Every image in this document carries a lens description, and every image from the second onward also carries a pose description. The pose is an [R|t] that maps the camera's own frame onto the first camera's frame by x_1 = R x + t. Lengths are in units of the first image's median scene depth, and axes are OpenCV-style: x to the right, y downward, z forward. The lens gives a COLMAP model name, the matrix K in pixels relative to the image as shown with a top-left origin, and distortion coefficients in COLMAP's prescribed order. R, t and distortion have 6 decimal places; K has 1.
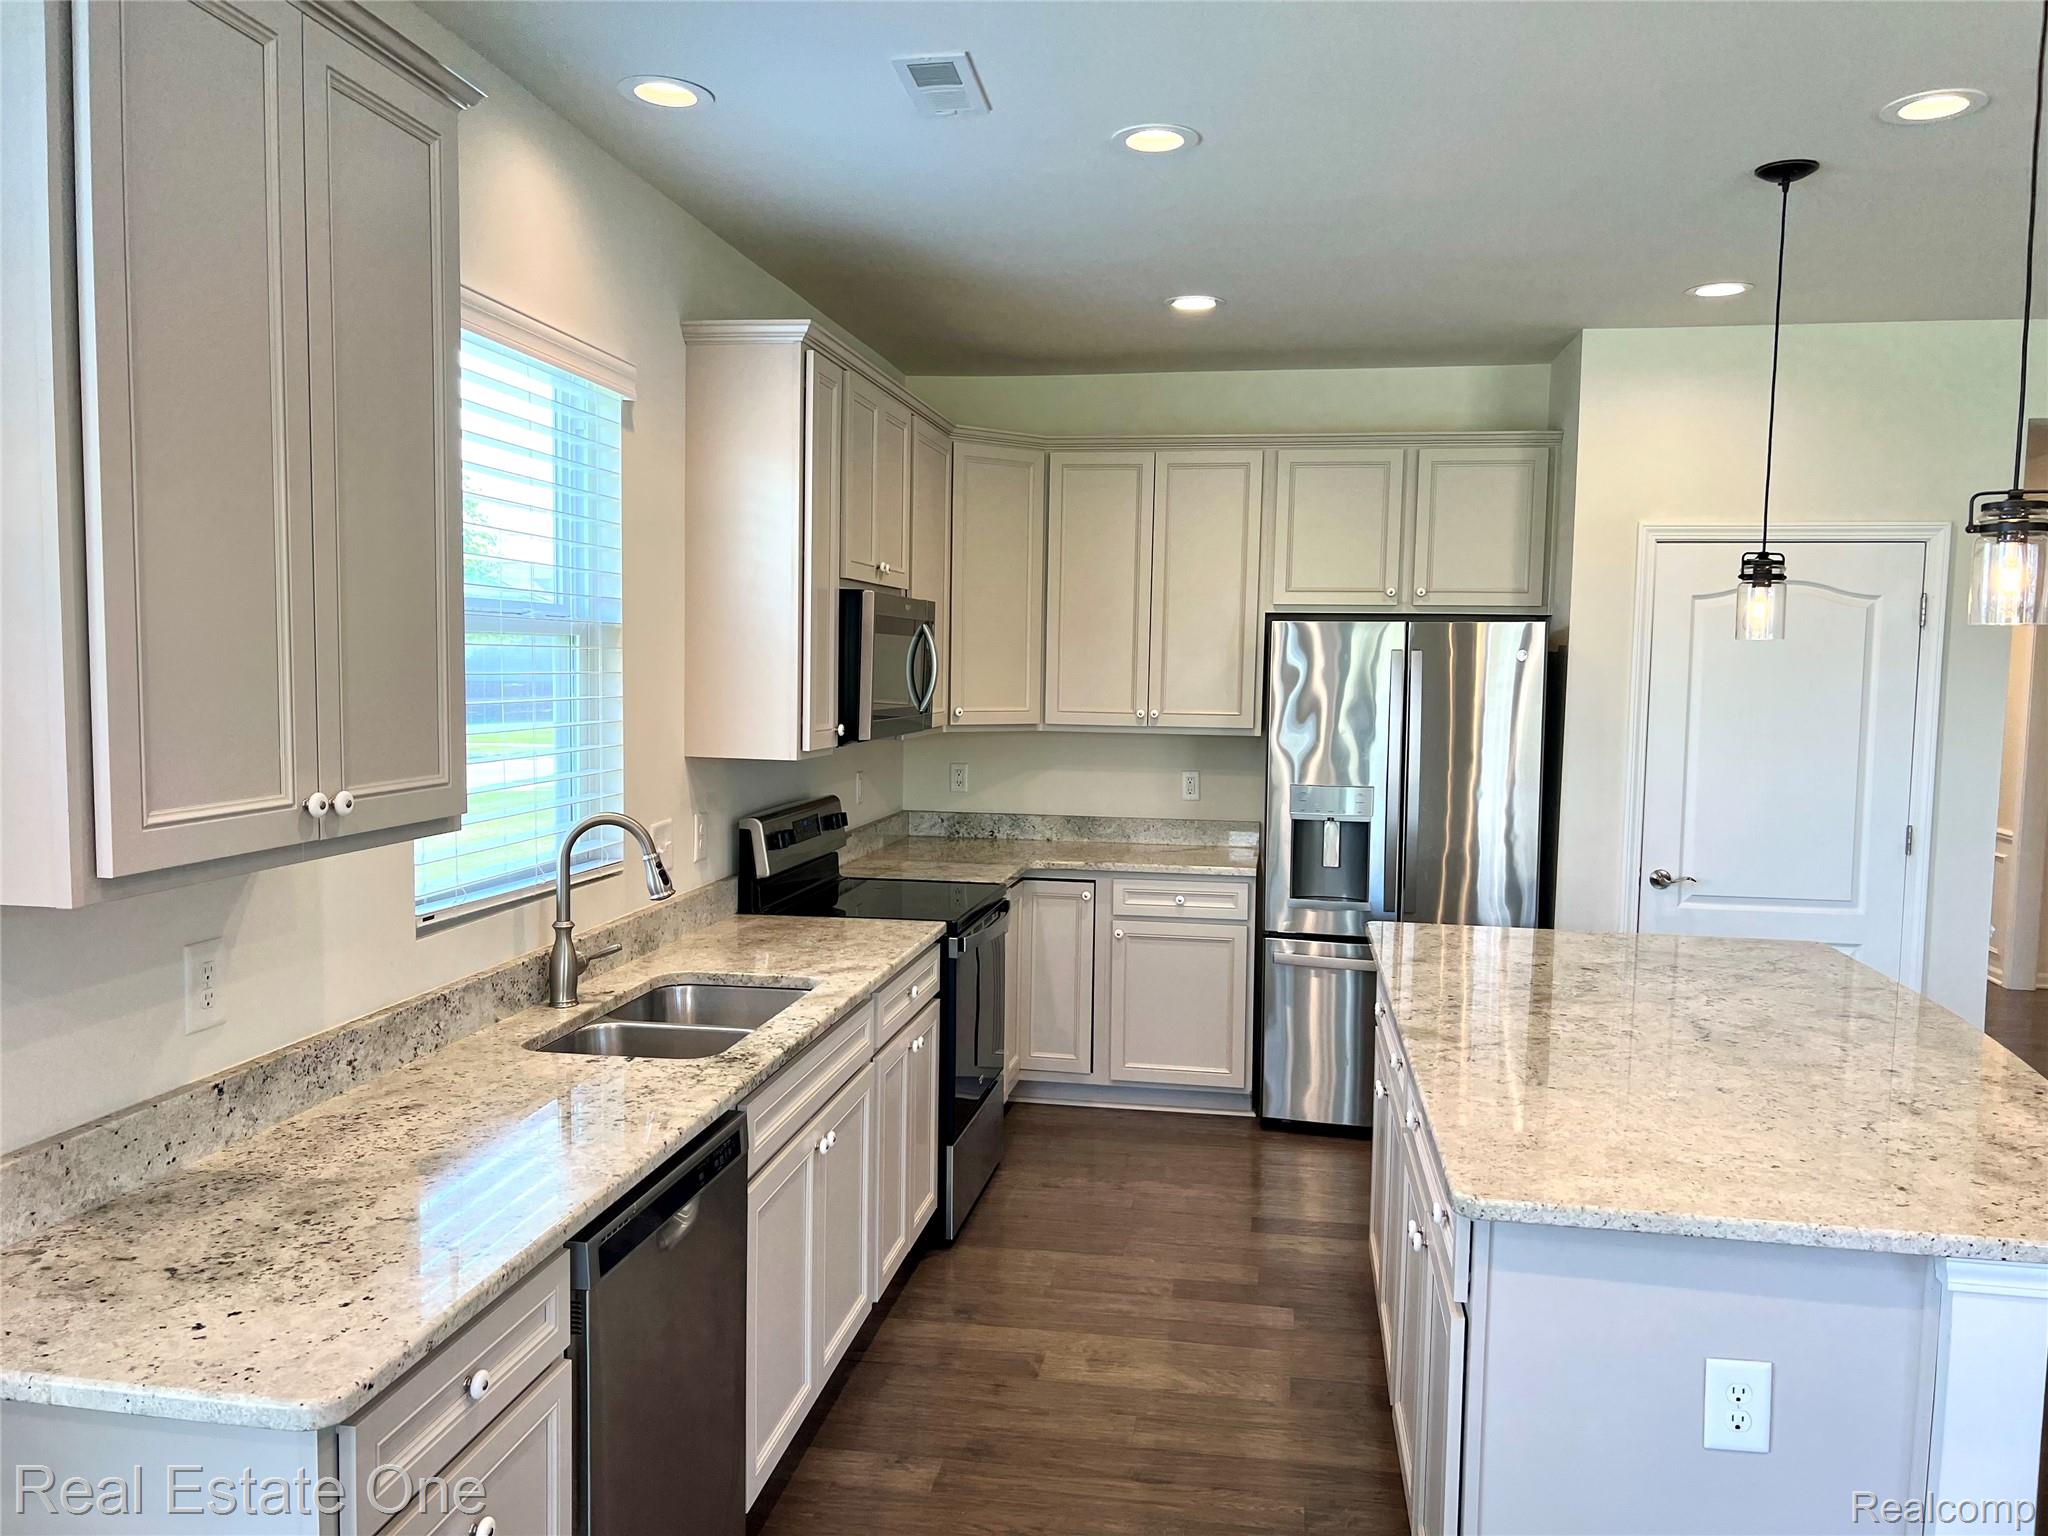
lens RADIAL K [[1540.6, 0, 1023.4], [0, 1540.6, 776.2], [0, 0, 1]] dist [0.059812, -0.070237]
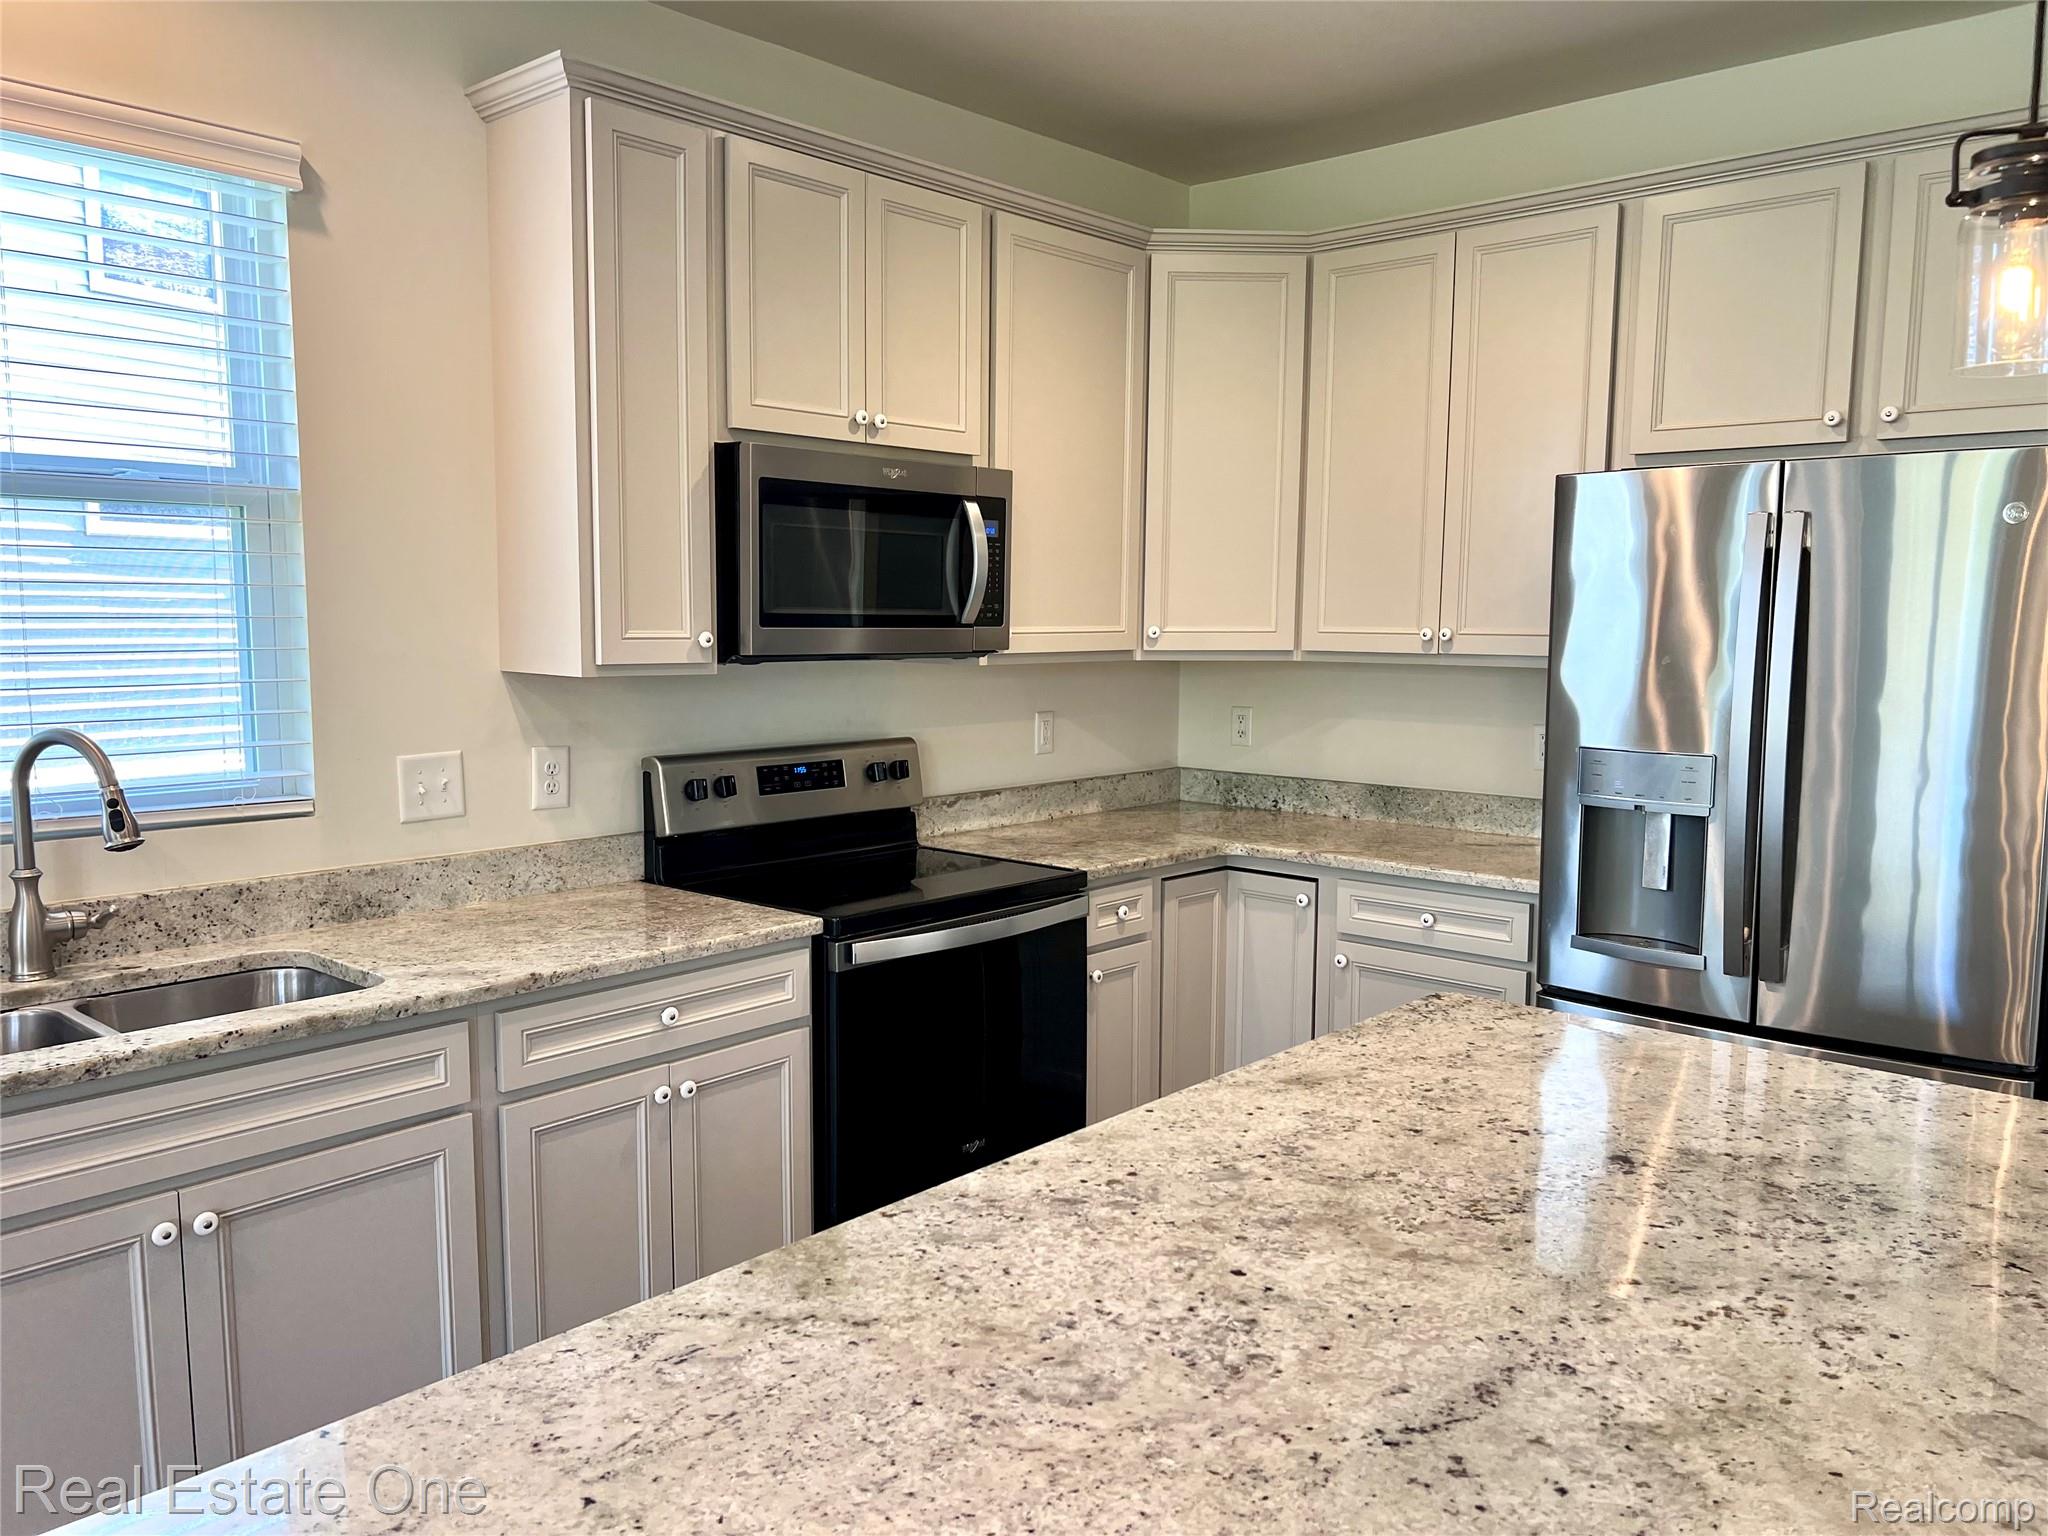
lens RADIAL K [[1540.6, 0, 1020.6], [0, 1540.6, 778.6], [0, 0, 1]] dist [0.059812, -0.070237]
pose [[0.842911, 0.048629, -0.535851, 0.476858], [-0.033912, 0.998729, 0.037291, 0.003632], [0.536983, -0.013261, 0.843489, 0.559987]]
